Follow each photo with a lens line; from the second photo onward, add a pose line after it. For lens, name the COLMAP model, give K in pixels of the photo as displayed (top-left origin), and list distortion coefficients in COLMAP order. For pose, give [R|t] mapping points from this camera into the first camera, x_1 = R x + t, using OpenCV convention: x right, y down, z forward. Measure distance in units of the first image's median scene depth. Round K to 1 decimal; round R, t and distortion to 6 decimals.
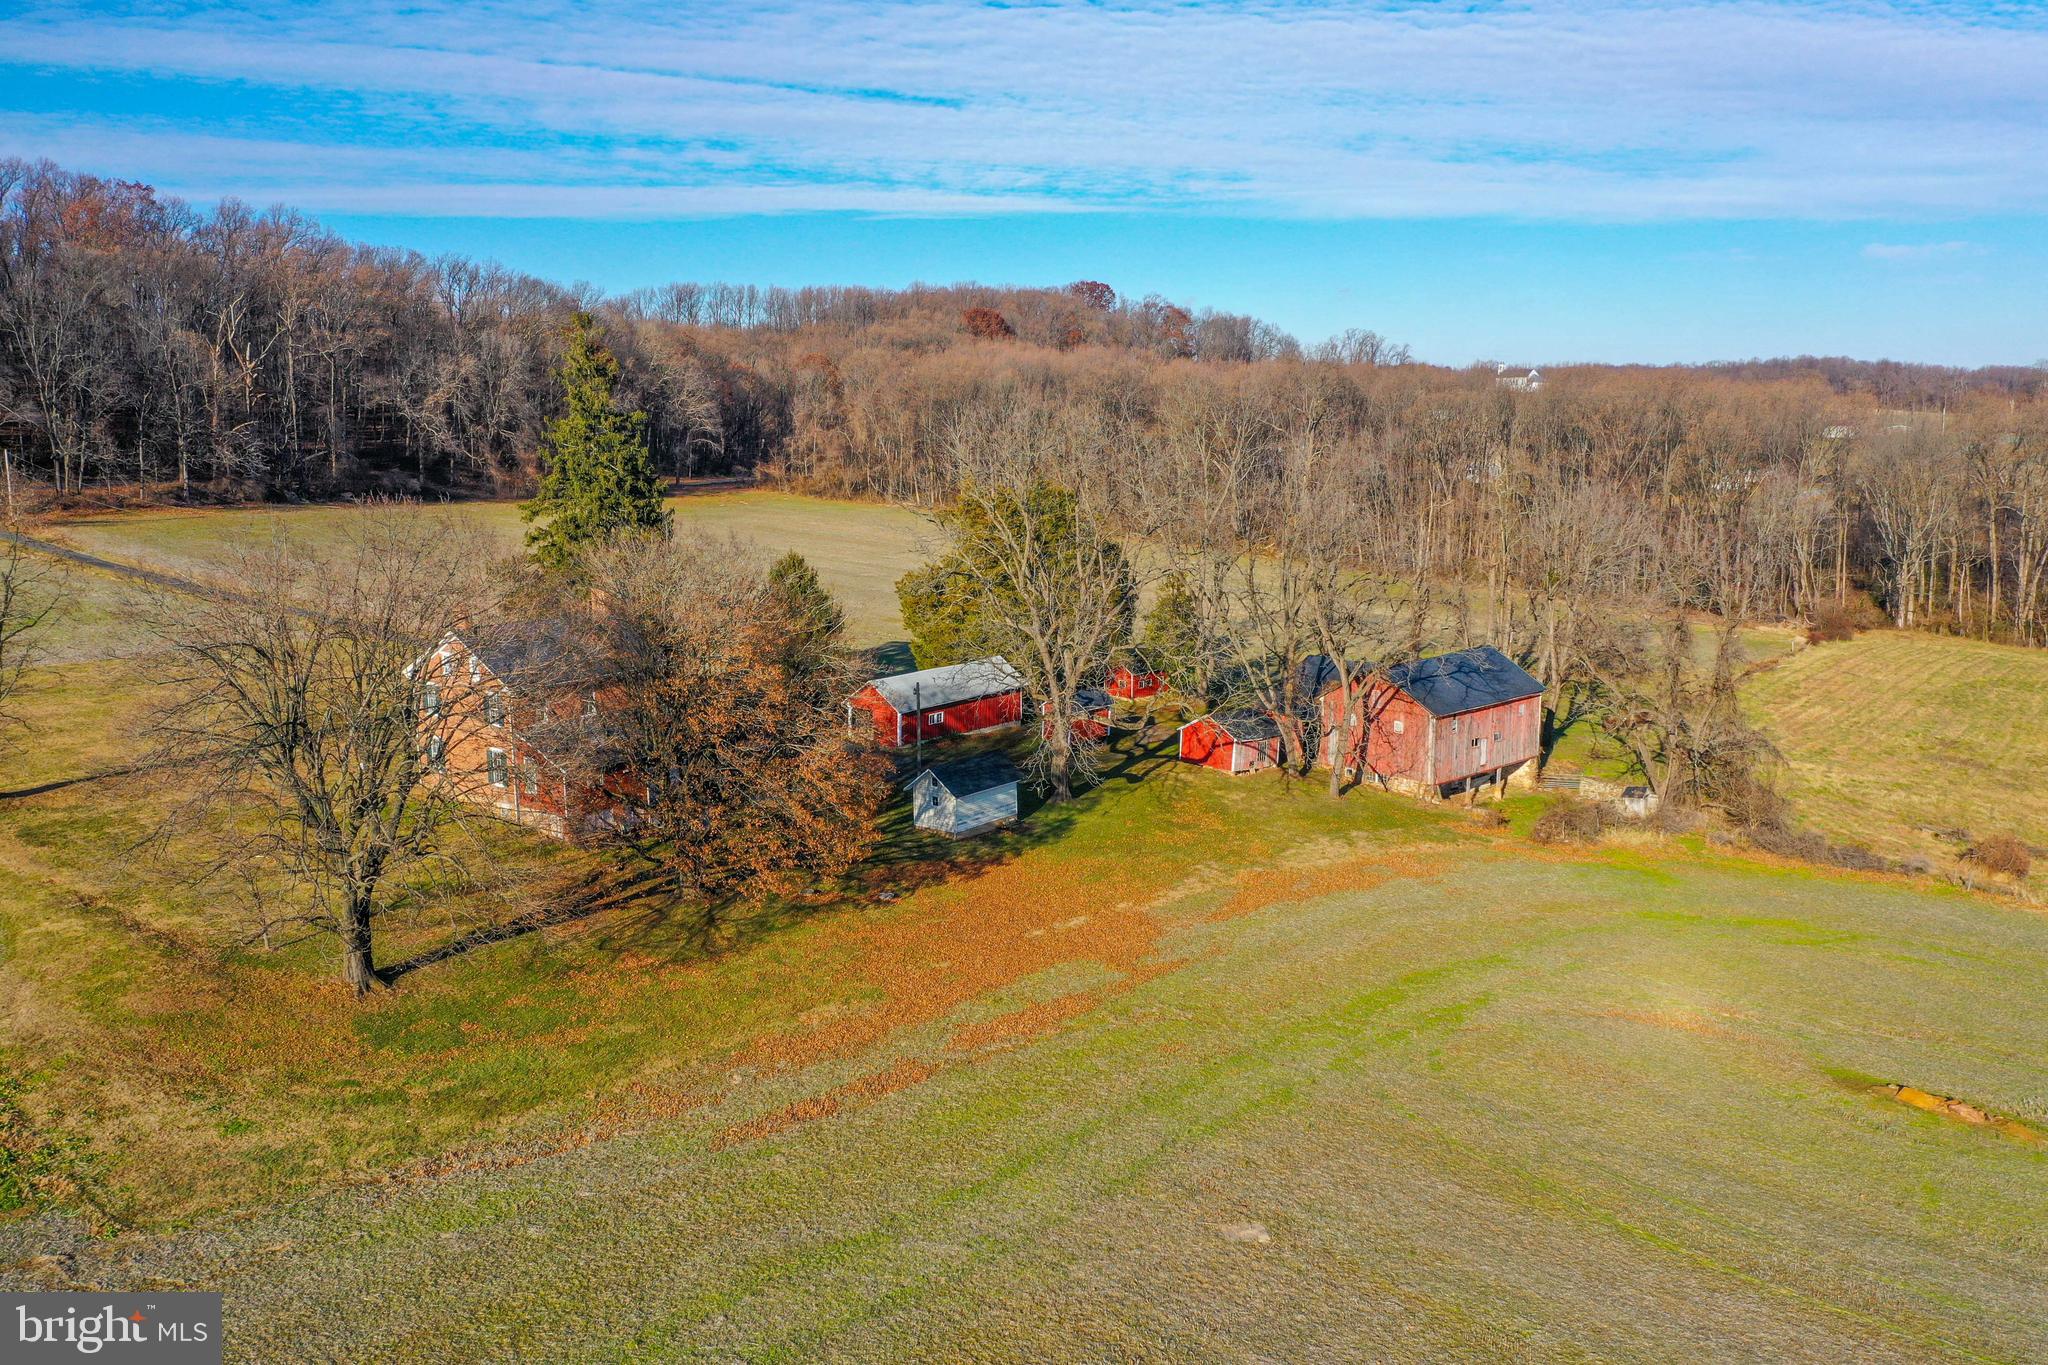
lens RADIAL K [[1607.5, 0, 1024.9], [0, 1607.5, 681.3], [0, 0, 1]] dist [-0.006076, -0.002995]
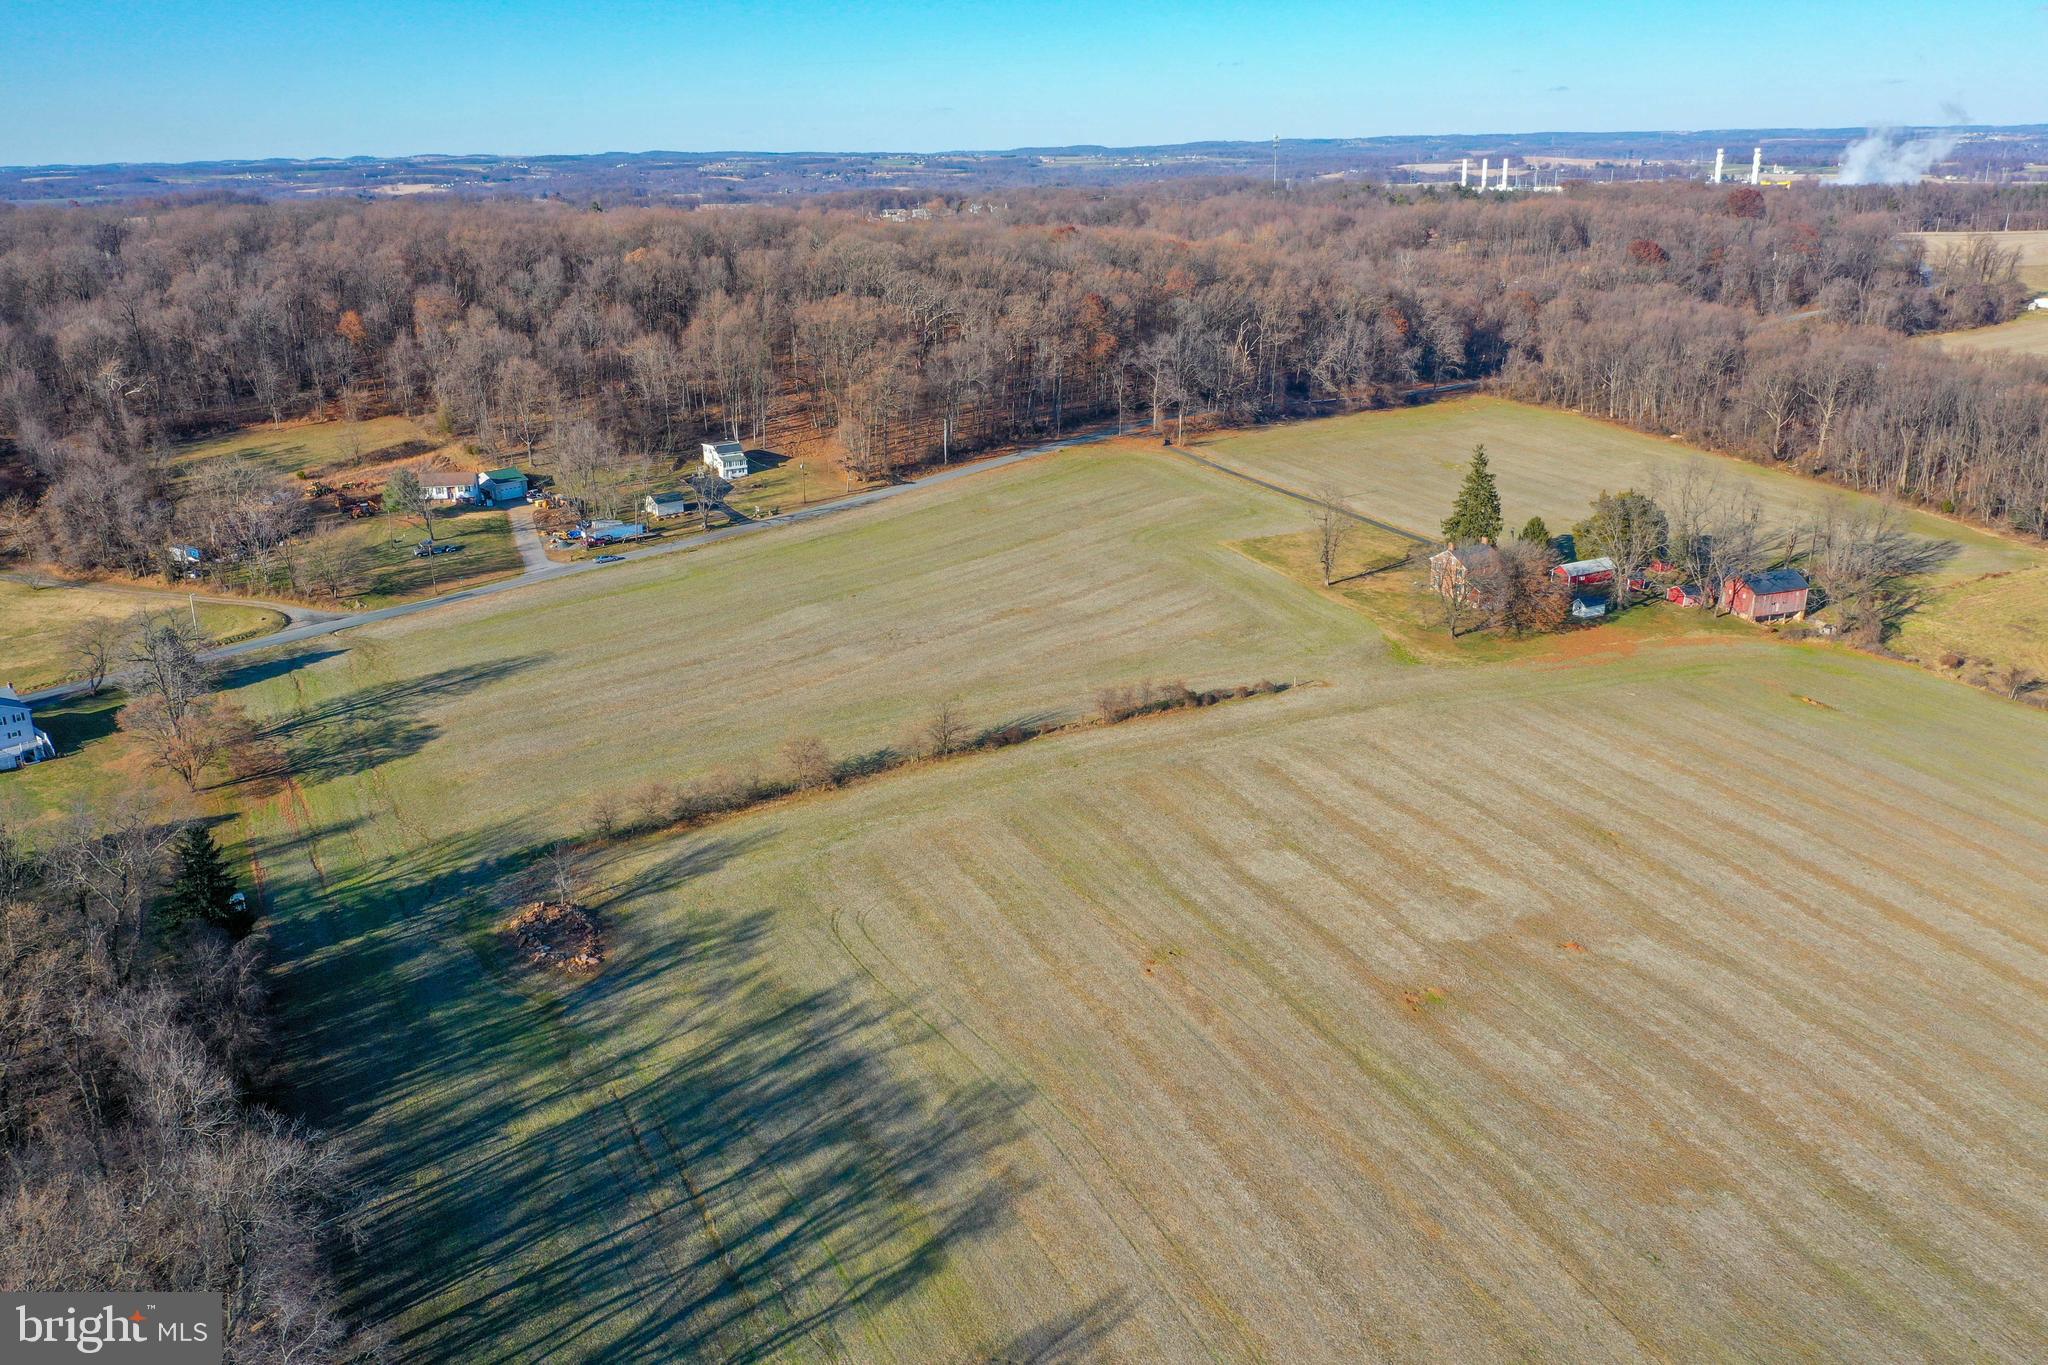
lens RADIAL K [[1607.5, 0, 1032.2], [0, 1607.5, 684.6], [0, 0, 1]] dist [-0.006076, -0.002995]
pose [[0.927083, 0.114517, -0.356936, 0.089816], [-0.057559, 0.984390, 0.166325, -0.229422], [0.370411, -0.133652, 0.919202, -2.242300]]
